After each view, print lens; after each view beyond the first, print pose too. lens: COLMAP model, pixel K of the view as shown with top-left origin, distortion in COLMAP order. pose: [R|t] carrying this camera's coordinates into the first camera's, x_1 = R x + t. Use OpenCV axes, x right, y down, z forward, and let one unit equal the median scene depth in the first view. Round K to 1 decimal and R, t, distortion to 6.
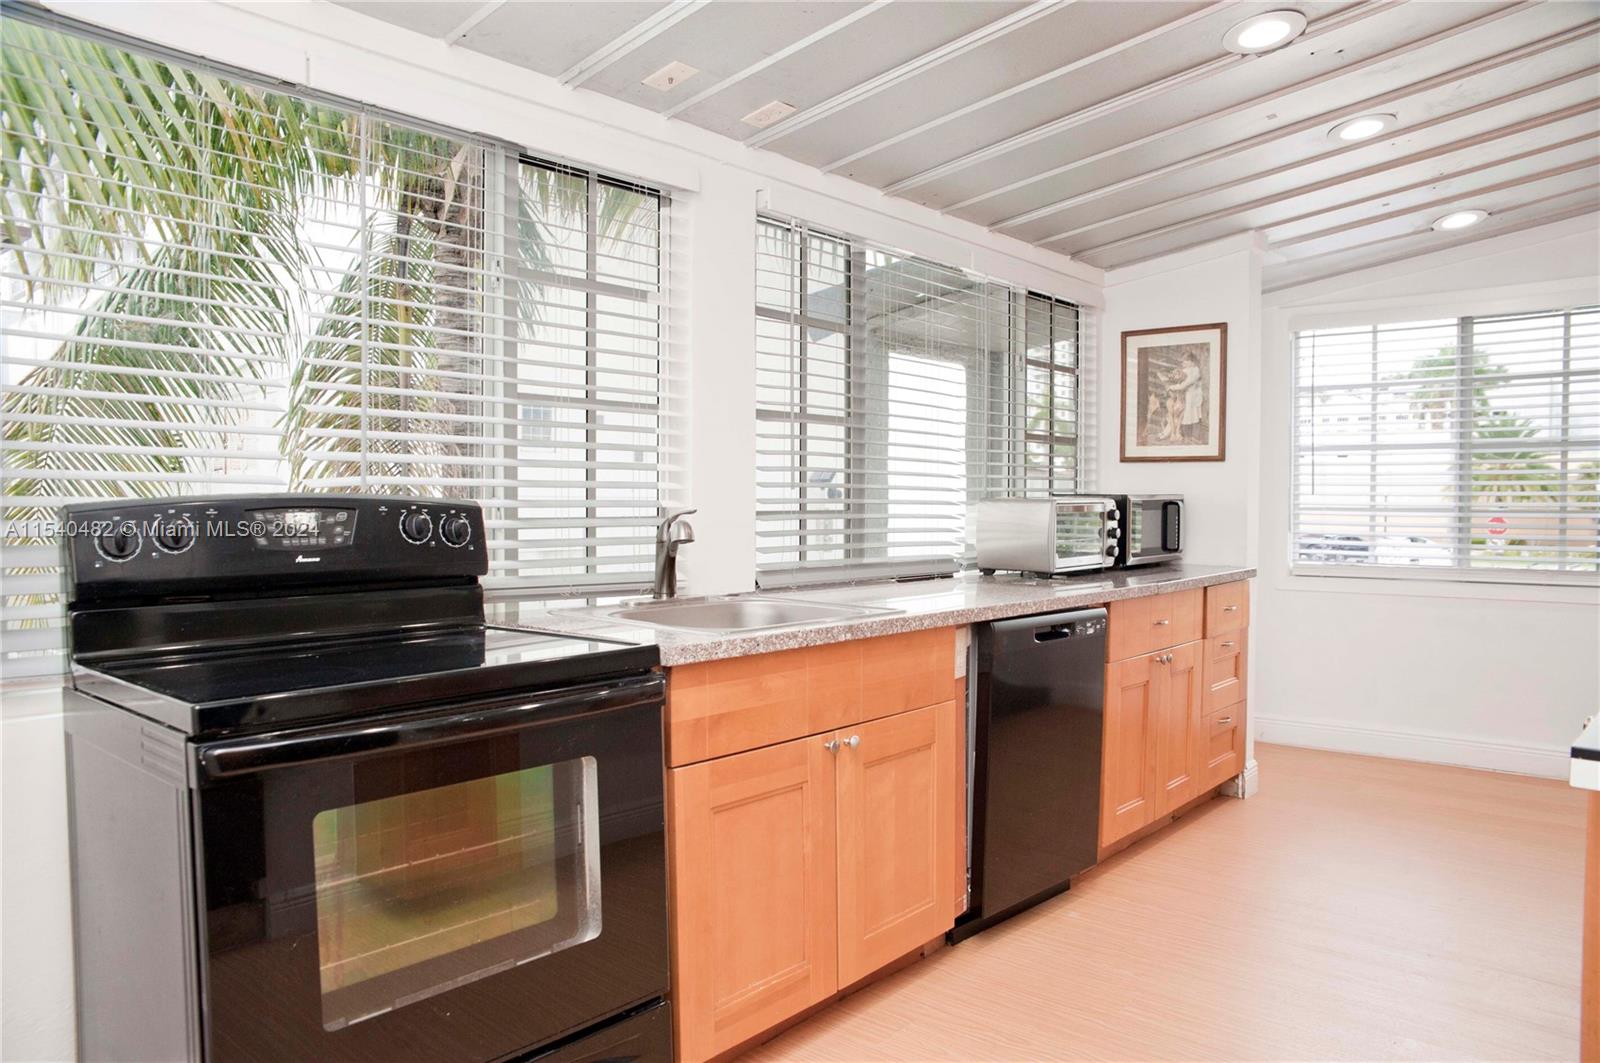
lens RADIAL K [[1110.4, 0, 800.0], [0, 1110.4, 531.5], [0, 0, 1]] dist [-0.007294, -0.001696]
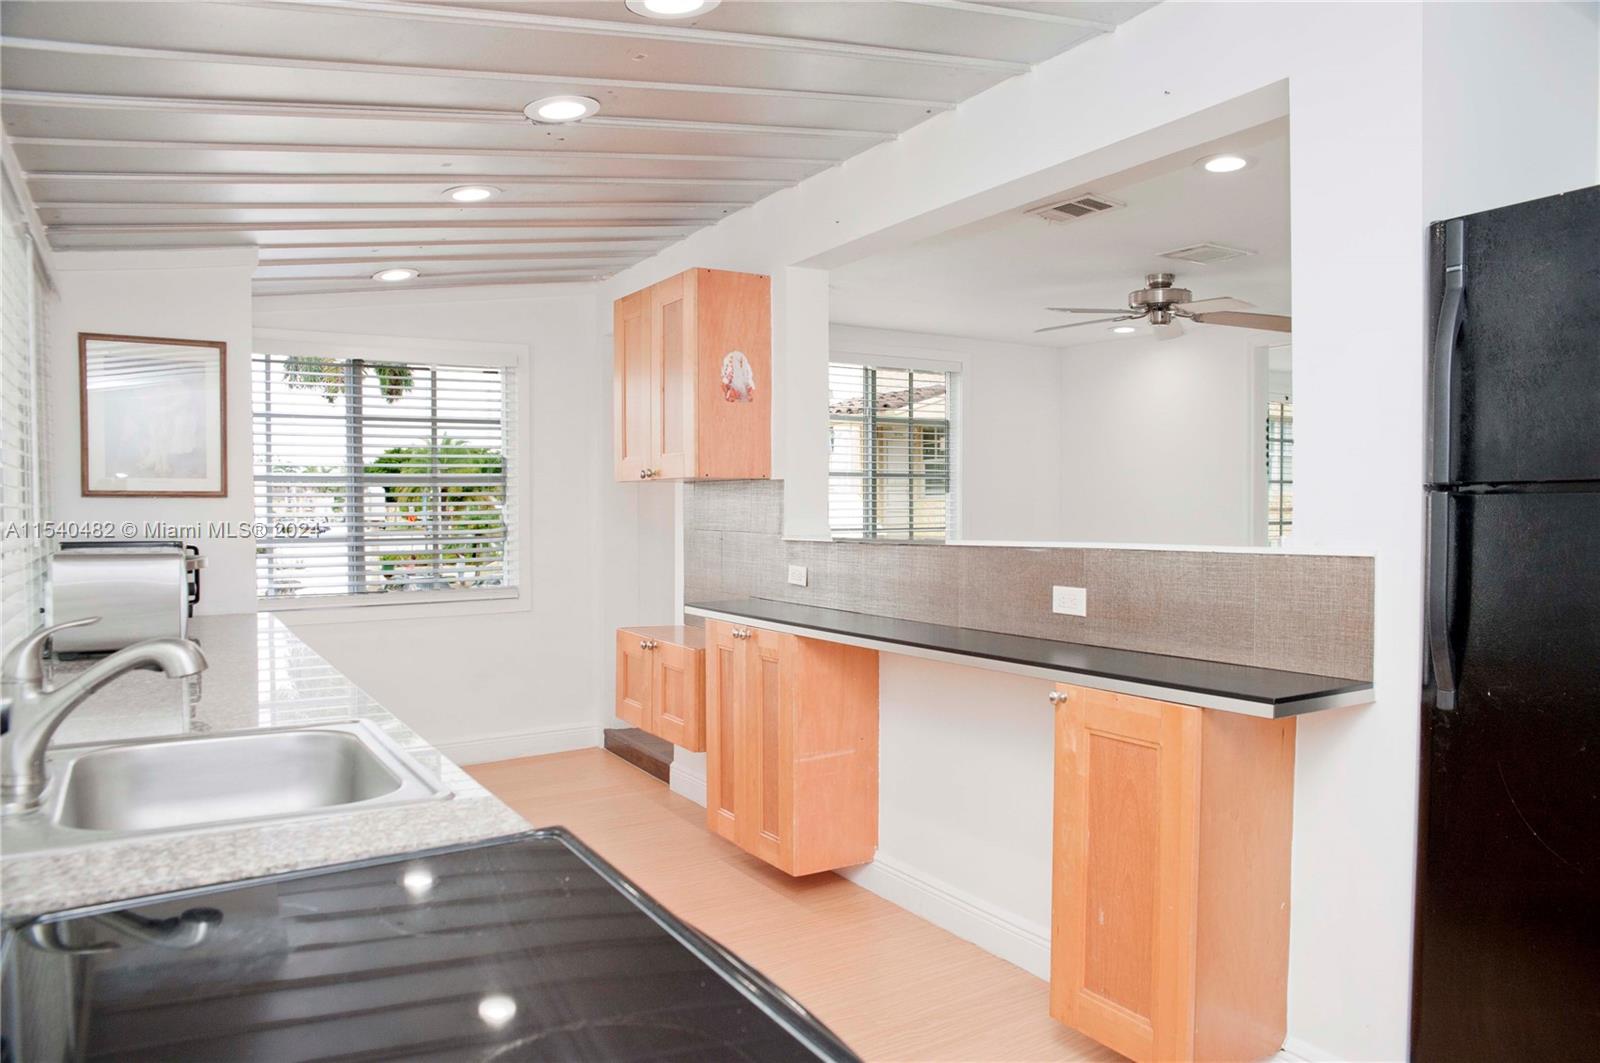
lens RADIAL K [[1110.4, 0, 800.0], [0, 1110.4, 531.5], [0, 0, 1]] dist [-0.007294, -0.001696]
pose [[0.302659, -0.032268, 0.952552, -0.311674], [0.034136, 0.999152, 0.023001, -0.039180], [-0.952487, 0.025555, 0.303504, 0.280445]]
